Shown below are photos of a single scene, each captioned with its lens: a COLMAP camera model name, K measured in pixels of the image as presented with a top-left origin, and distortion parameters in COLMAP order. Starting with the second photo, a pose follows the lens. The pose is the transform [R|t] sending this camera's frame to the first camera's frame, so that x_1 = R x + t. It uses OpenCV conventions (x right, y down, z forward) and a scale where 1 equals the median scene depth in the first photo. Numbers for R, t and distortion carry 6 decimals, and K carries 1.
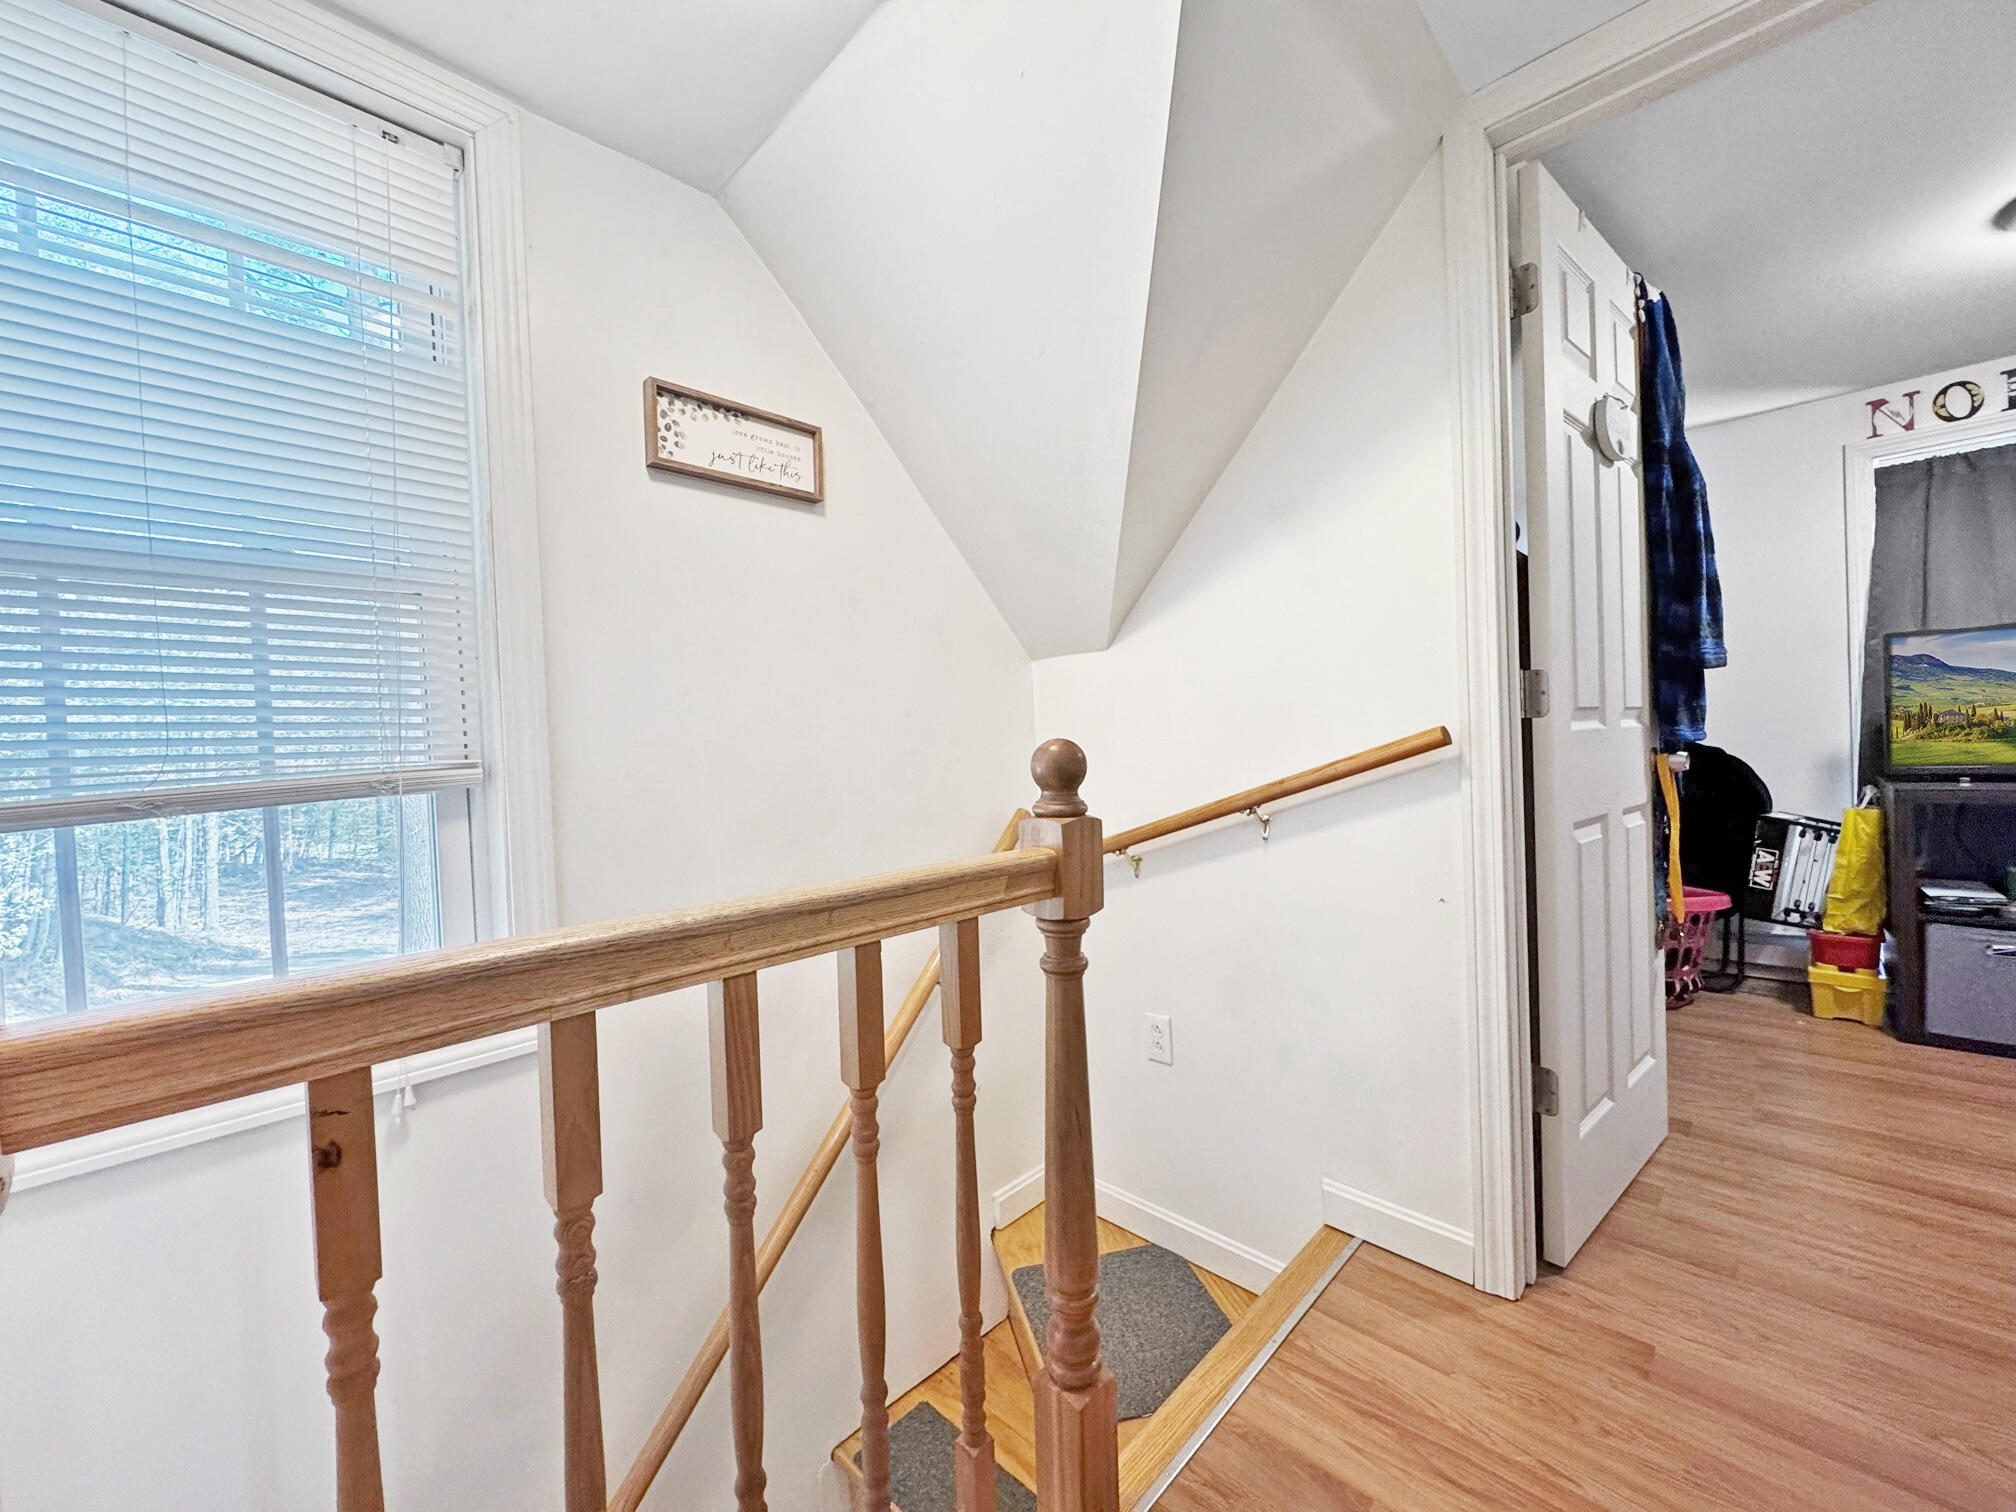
lens RADIAL K [[805.2, 0, 1008.3], [0, 805.2, 753.8], [0, 0, 1]] dist [0.002771, 0.000137]
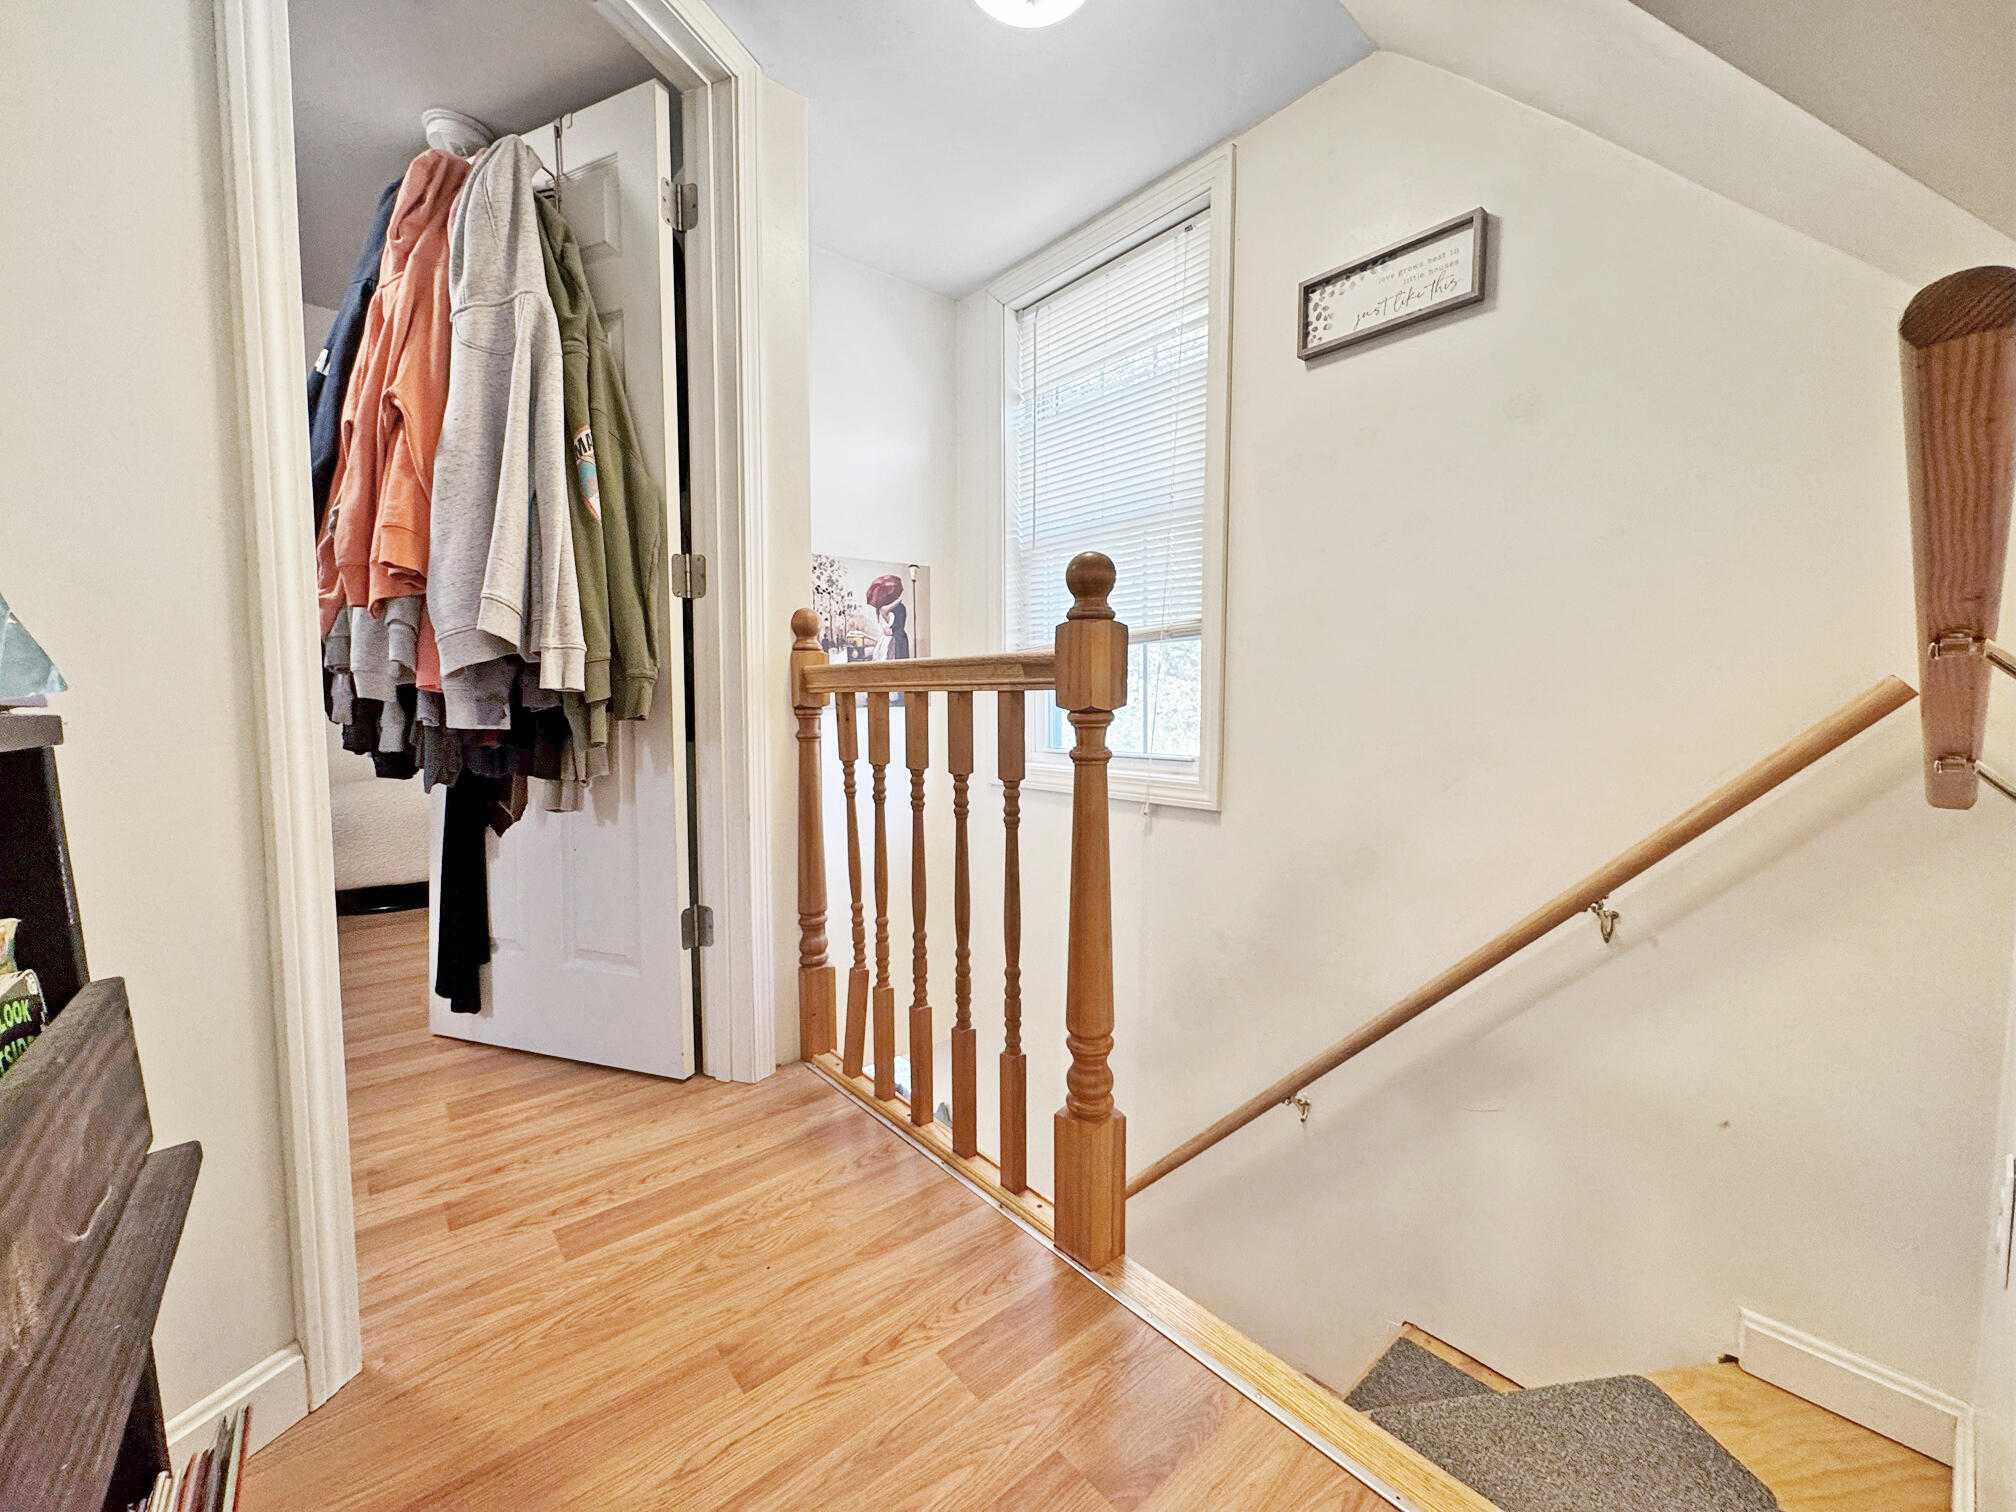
lens RADIAL K [[805.2, 0, 1012.5], [0, 805.2, 763.7], [0, 0, 1]] dist [0.002771, 0.000137]
pose [[-0.094026, 0.117833, -0.988572, 0.855065], [-0.018629, 0.992589, 0.120084, 0.100800], [0.995395, 0.029707, -0.091134, 0.708742]]
